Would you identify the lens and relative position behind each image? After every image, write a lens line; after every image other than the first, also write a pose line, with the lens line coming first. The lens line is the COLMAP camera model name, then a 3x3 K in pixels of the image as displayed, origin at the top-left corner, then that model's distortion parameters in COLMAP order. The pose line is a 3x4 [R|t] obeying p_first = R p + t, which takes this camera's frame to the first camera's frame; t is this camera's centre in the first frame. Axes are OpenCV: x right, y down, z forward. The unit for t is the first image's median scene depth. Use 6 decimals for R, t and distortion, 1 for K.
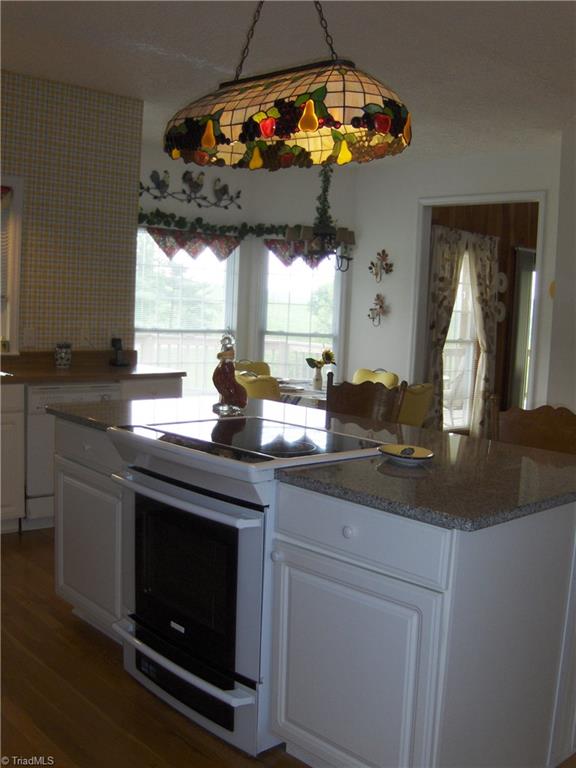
lens RADIAL K [[843.8, 0, 288.0], [0, 843.8, 384.0], [0, 0, 1]] dist [-0.214135, 0.006486]
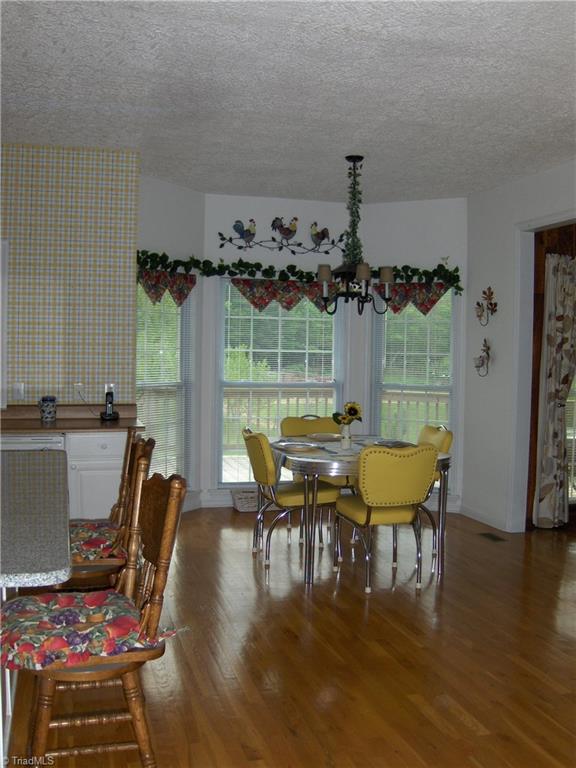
lens RADIAL K [[843.8, 0, 288.0], [0, 843.8, 384.0], [0, 0, 1]] dist [-0.214135, 0.006486]
pose [[0.889428, -0.014223, -0.456853, 0.327186], [-0.016968, 0.997799, -0.064099, -0.002884], [0.456759, 0.064764, 0.887230, 0.158148]]
